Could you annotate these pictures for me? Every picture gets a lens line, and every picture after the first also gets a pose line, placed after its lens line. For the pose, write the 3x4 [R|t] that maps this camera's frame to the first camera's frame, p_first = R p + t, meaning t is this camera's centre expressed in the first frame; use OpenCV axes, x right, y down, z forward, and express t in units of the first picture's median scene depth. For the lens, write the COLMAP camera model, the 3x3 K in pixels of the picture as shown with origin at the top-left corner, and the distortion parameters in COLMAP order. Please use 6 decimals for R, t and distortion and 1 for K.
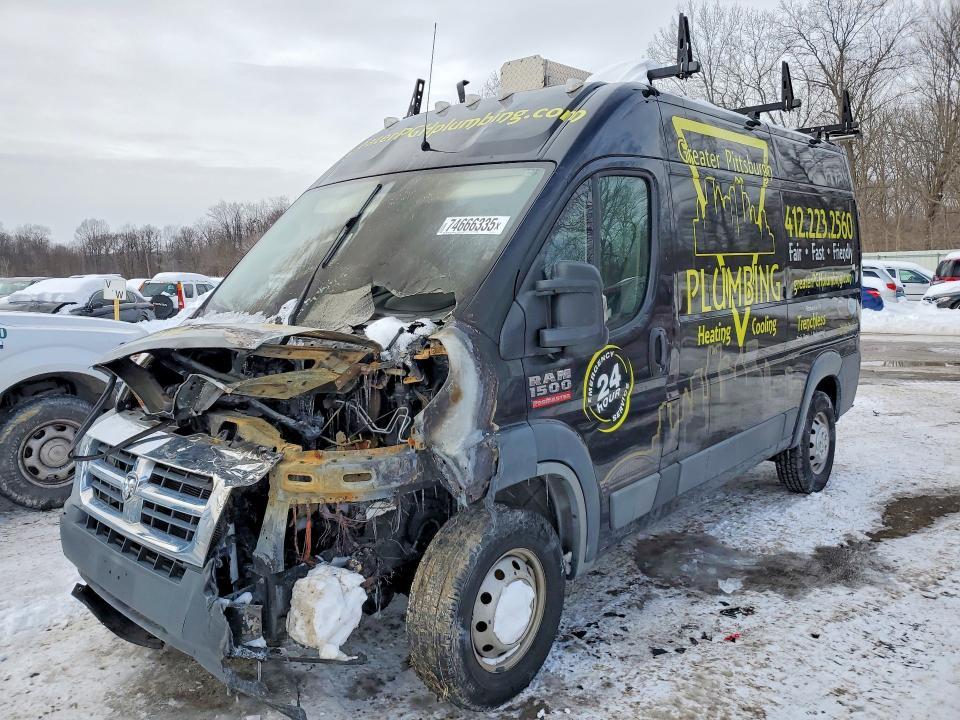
lens RADIAL K [[748.5, 0, 480.0], [0, 748.5, 360.0], [0, 0, 1]] dist [0.033506, 0.000346]
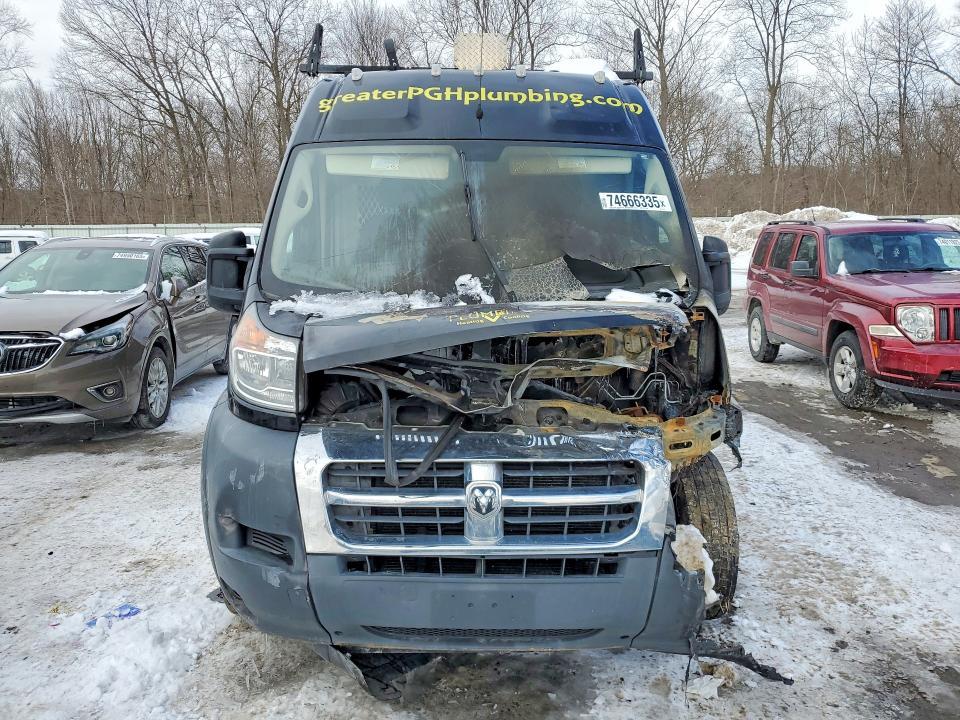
lens RADIAL K [[748.5, 0, 480.0], [0, 748.5, 360.0], [0, 0, 1]] dist [0.033506, 0.000346]
pose [[0.726529, -0.096175, 0.680372, -0.777601], [0.067979, 0.995359, 0.068110, -0.033806], [-0.683765, -0.003233, 0.729695, 0.295190]]
